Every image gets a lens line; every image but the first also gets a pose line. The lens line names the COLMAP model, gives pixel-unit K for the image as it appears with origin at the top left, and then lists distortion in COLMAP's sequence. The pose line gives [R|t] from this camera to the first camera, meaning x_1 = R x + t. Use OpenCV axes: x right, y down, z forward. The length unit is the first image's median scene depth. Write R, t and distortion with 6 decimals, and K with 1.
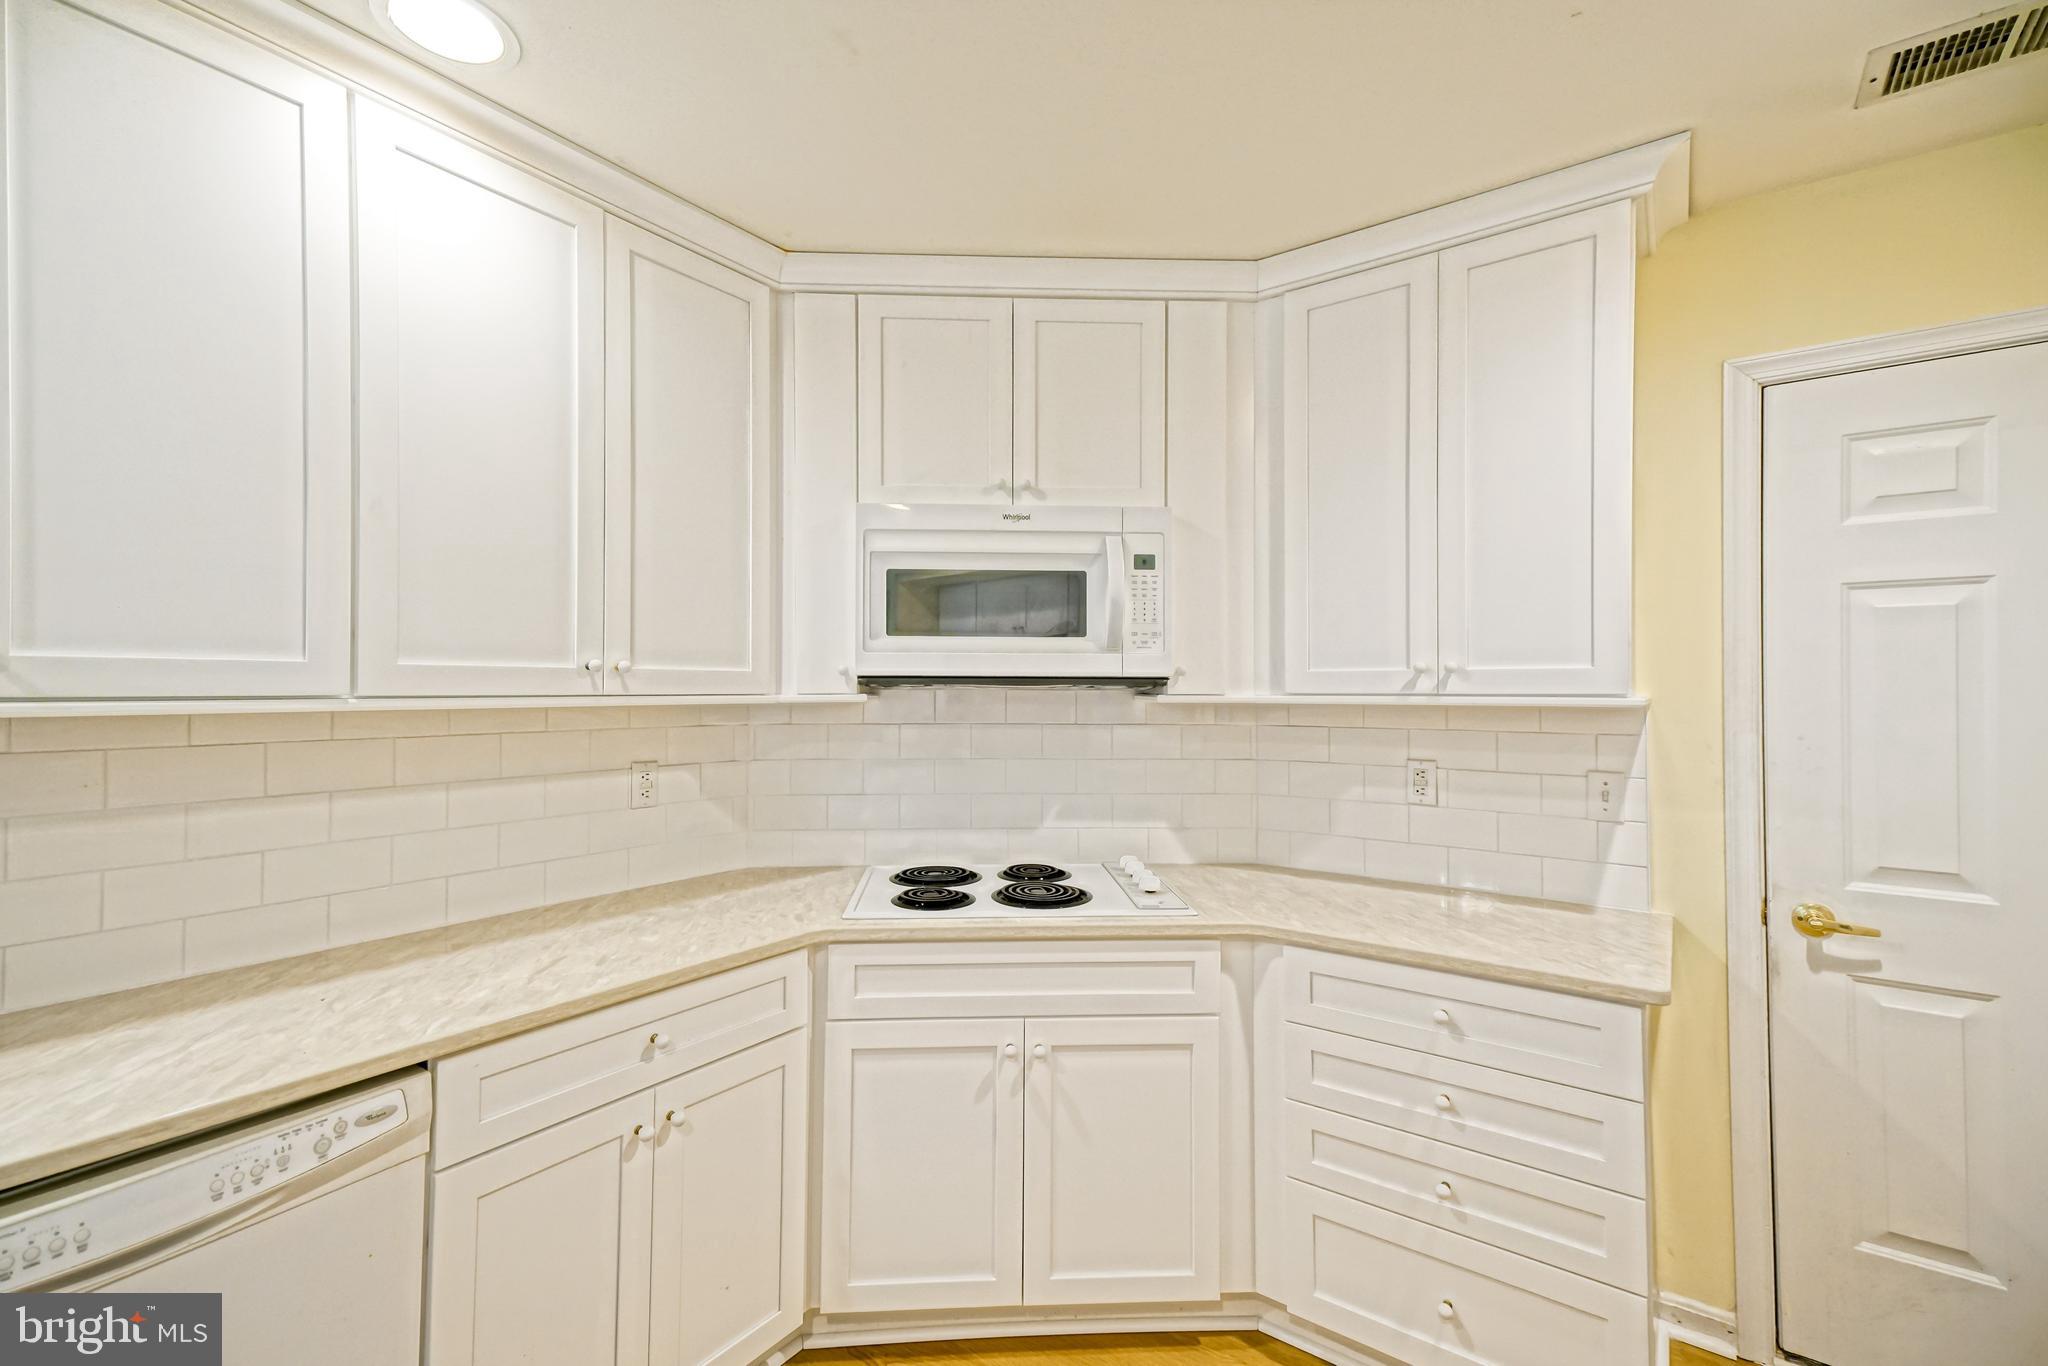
lens RADIAL K [[911.0, 0, 1021.1], [0, 911.0, 680.9], [0, 0, 1]] dist [0.048345, 0.000096]
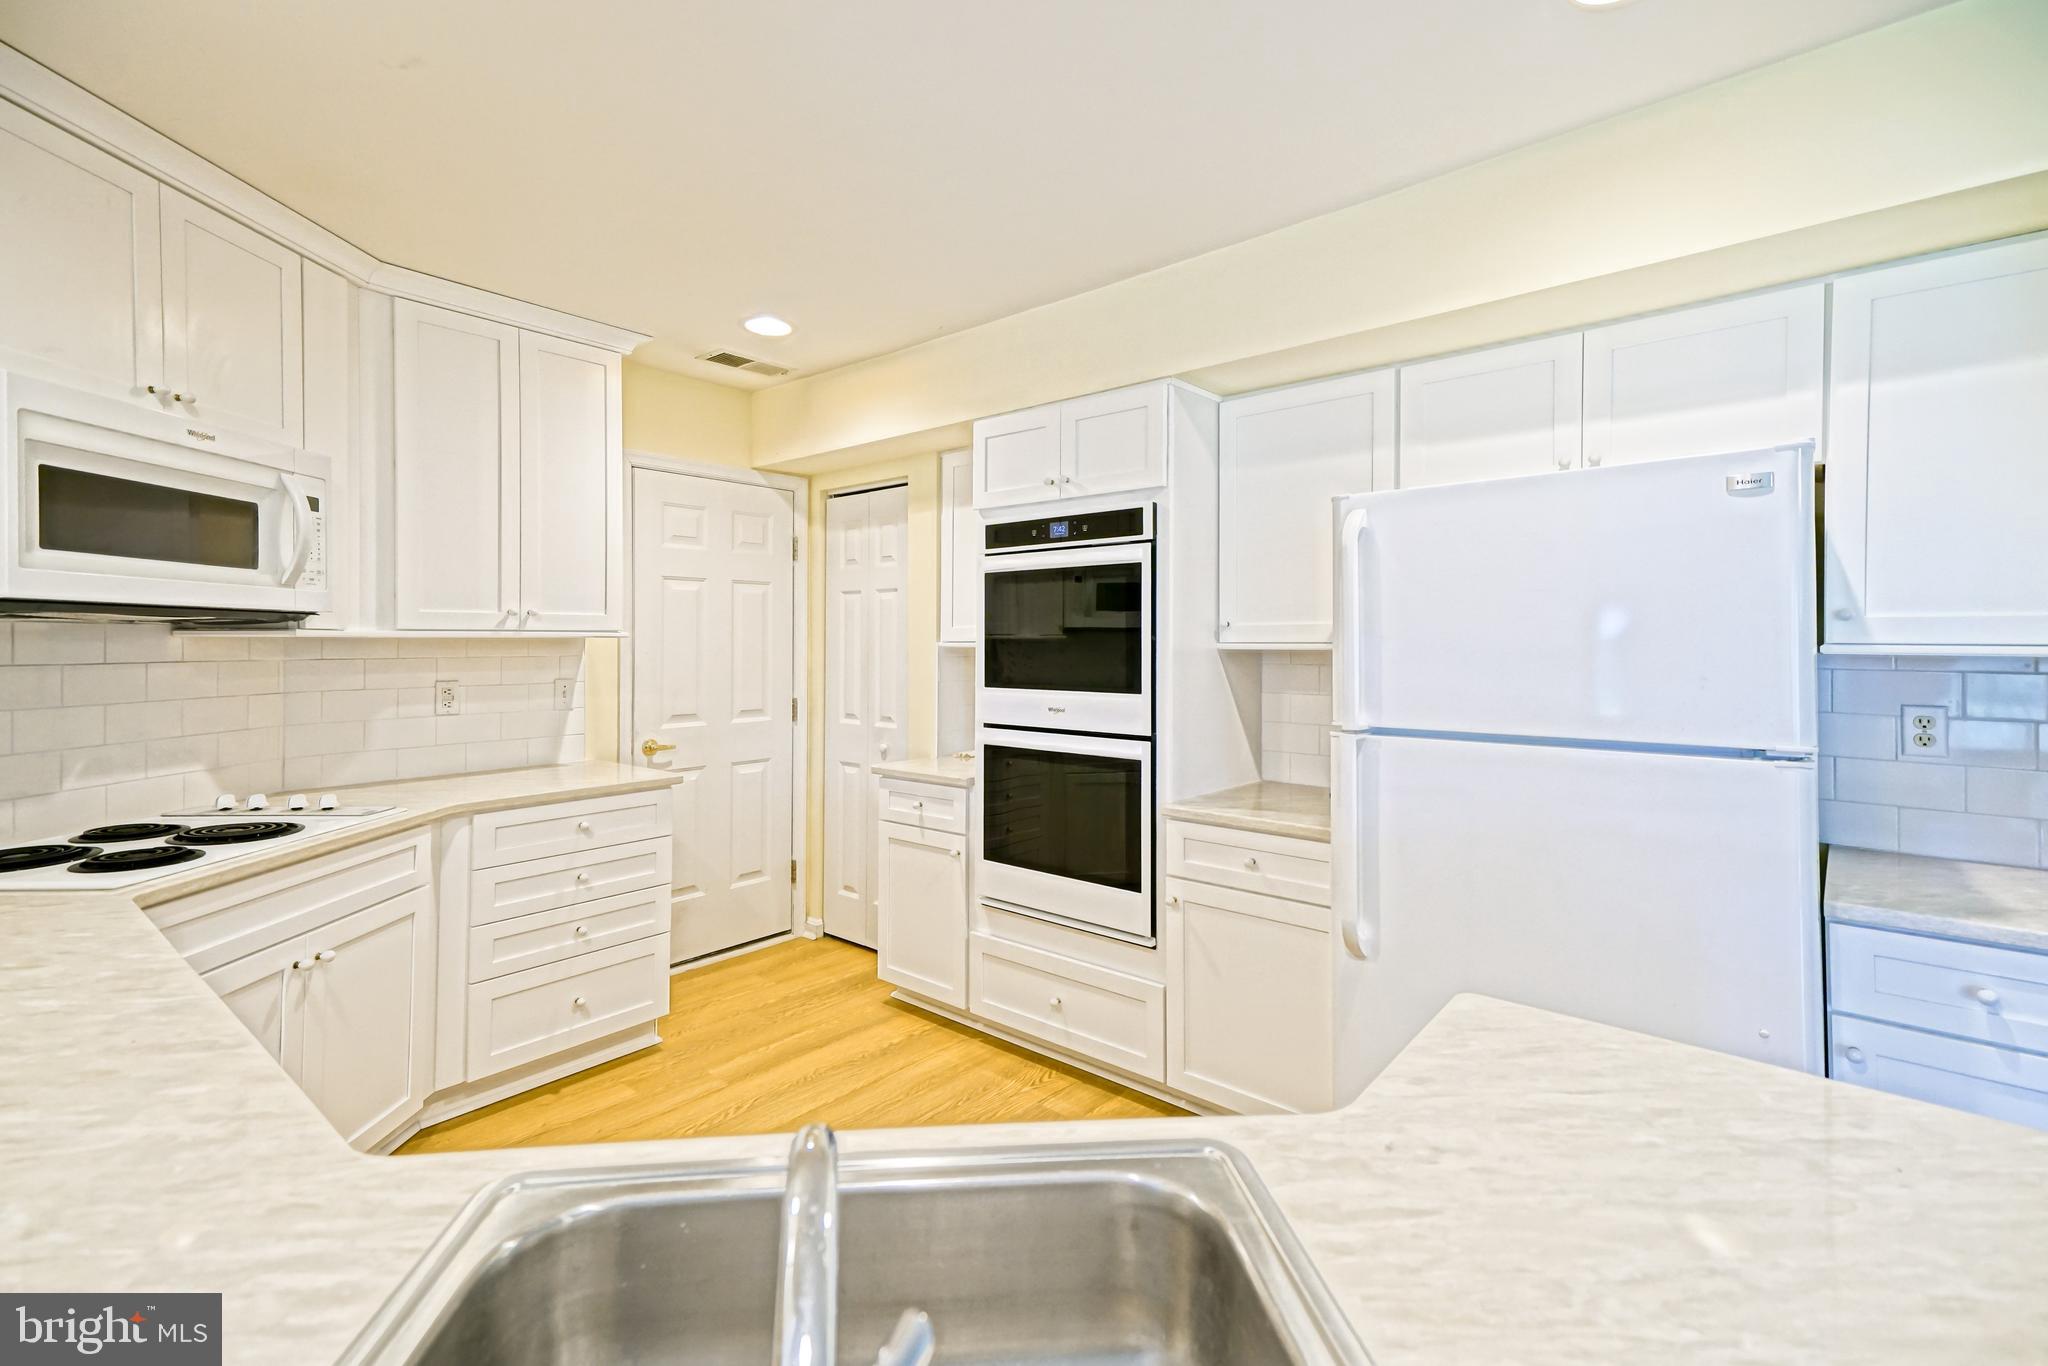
lens RADIAL K [[911.3, 0, 1016.1], [0, 911.3, 635.8], [0, 0, 1]] dist [0.046275, 0.000026]
pose [[0.070405, 0.003915, 0.997511, -0.907947], [-0.007207, 0.999968, -0.003416, 0.022018], [-0.997492, -0.006949, 0.070431, 0.103837]]
